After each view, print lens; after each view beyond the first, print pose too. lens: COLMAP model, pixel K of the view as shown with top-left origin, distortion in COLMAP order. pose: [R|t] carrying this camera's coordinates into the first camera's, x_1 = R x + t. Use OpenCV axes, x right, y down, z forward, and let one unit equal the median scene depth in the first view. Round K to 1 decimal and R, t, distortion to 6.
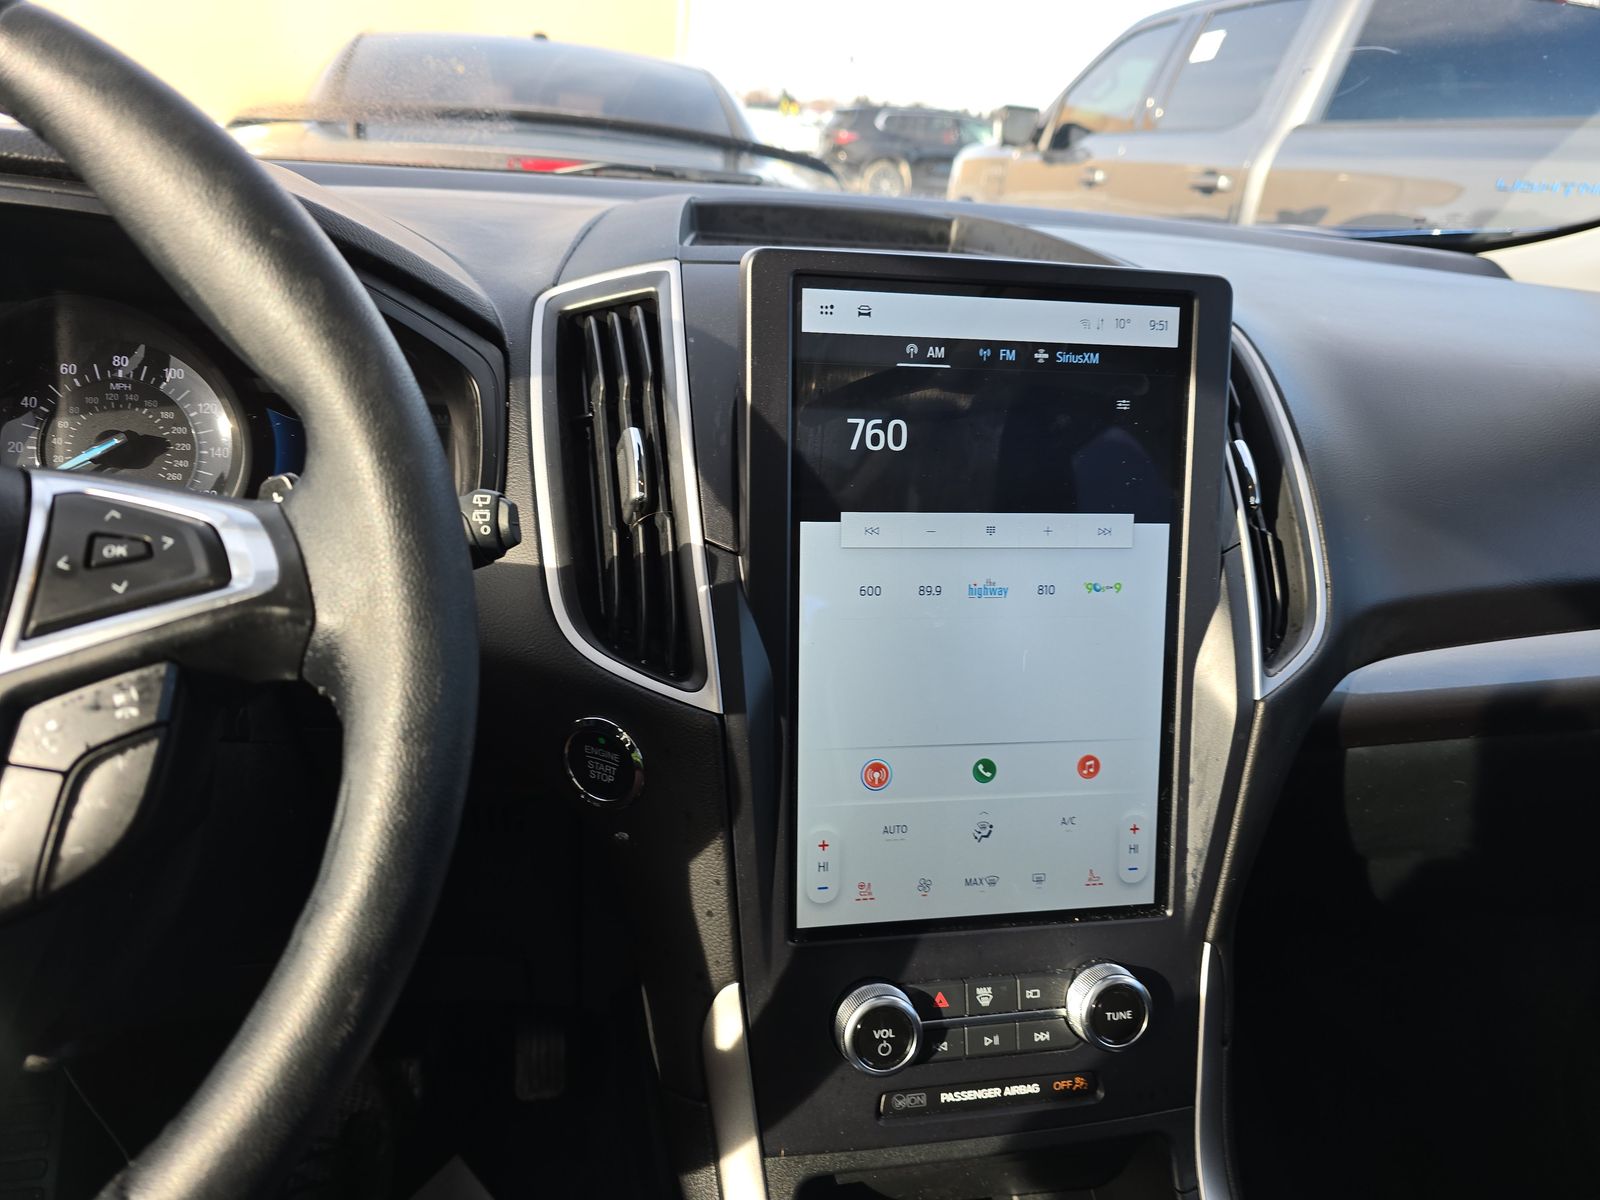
lens RADIAL K [[1051.2, 0, 795.4], [0, 1051.2, 615.2], [0, 0, 1]] dist [0.031879, -0.035798]
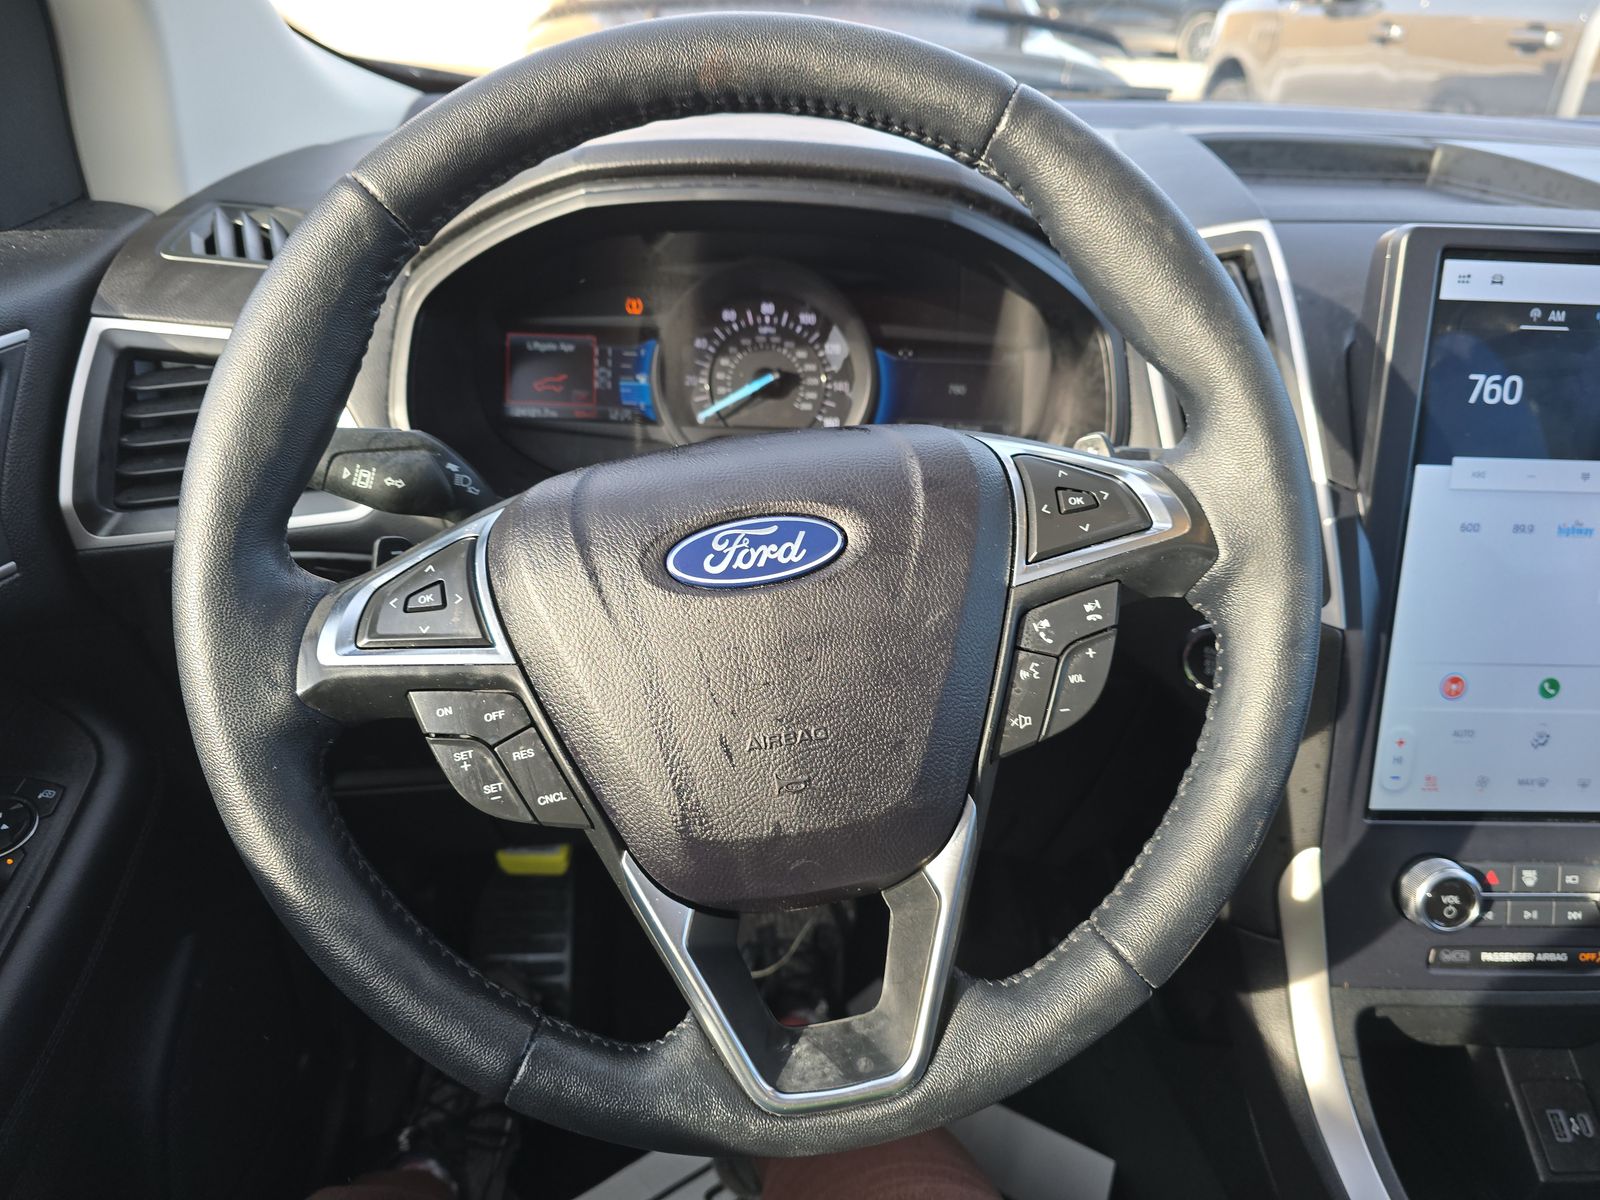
lens RADIAL K [[1051.2, 0, 798.0], [0, 1051.2, 610.8], [0, 0, 1]] dist [0.031879, -0.035798]
pose [[0.985114, 0.052924, -0.163553, -0.447833], [-0.035265, 0.993411, 0.109050, -0.032387], [0.168247, -0.101659, 0.980489, -0.258158]]
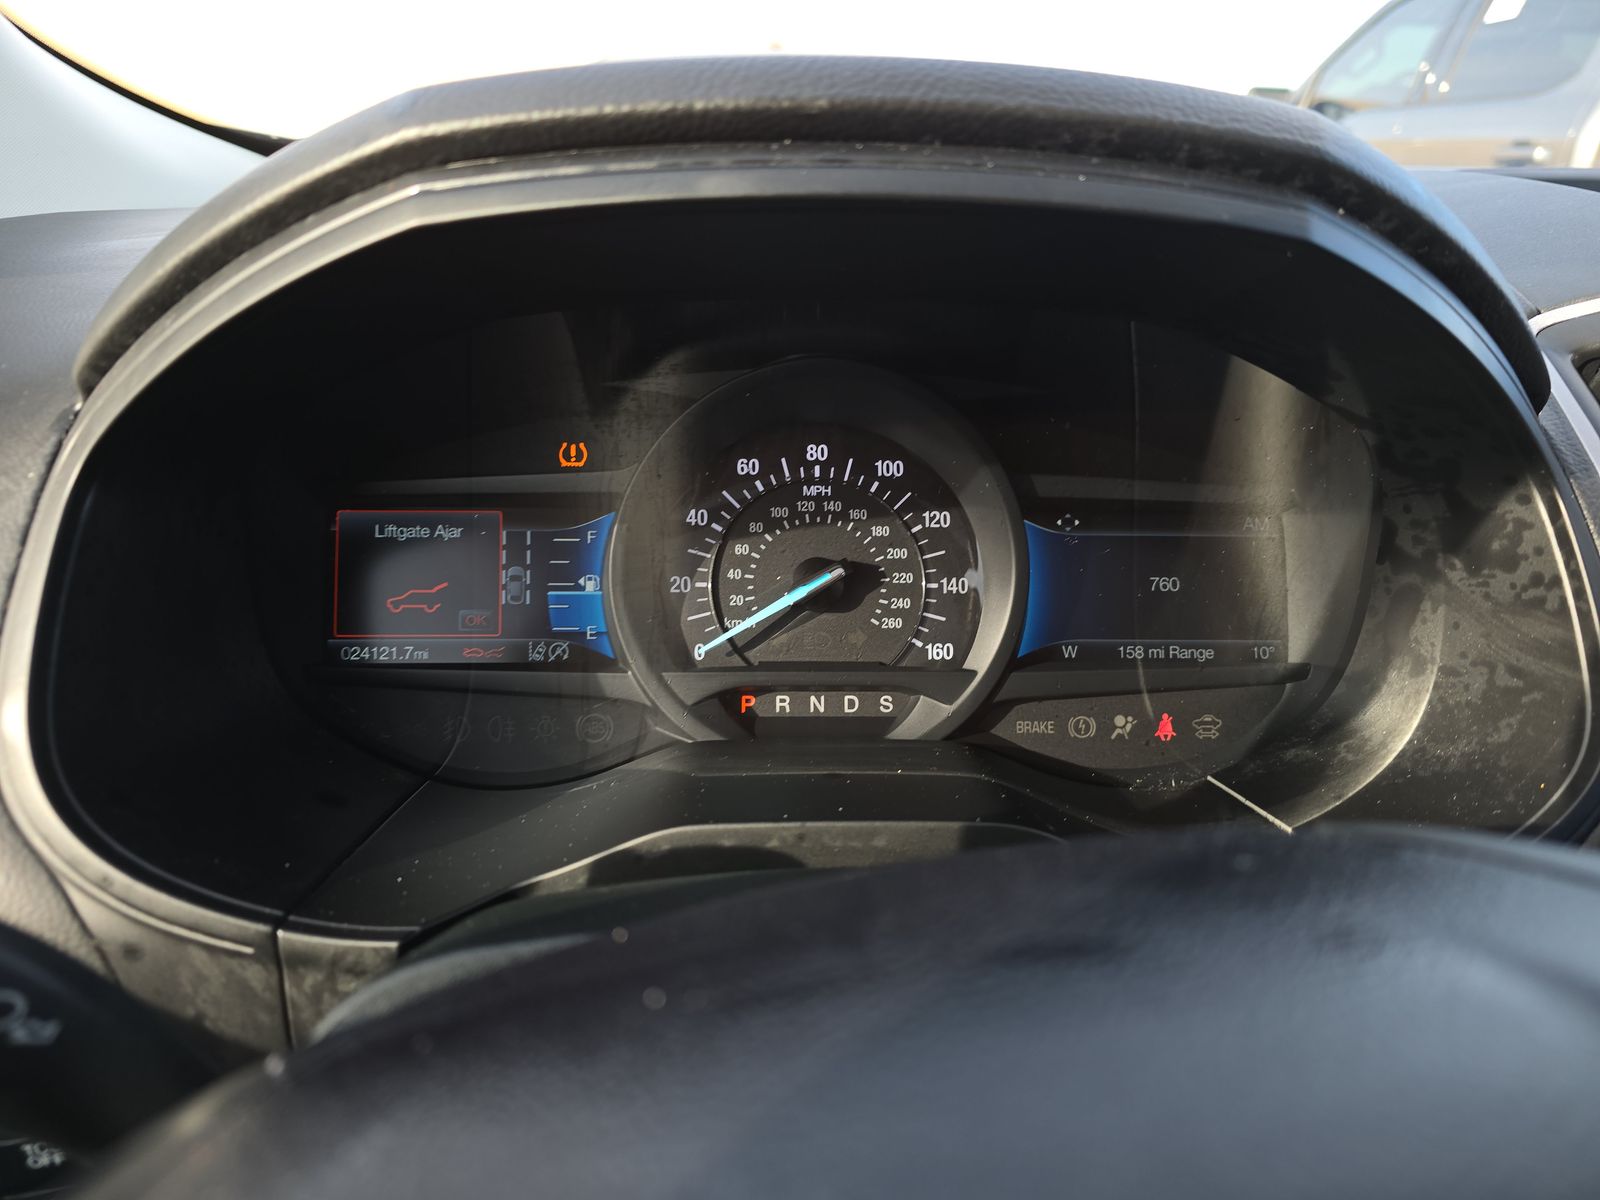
lens RADIAL K [[1051.2, 0, 798.4], [0, 1051.2, 607.2], [0, 0, 1]] dist [0.031879, -0.035798]
pose [[0.988834, 0.001412, -0.149015, -0.637969], [-0.003629, 0.999887, -0.014608, -0.153214], [0.148978, 0.014986, 0.988727, 0.392381]]
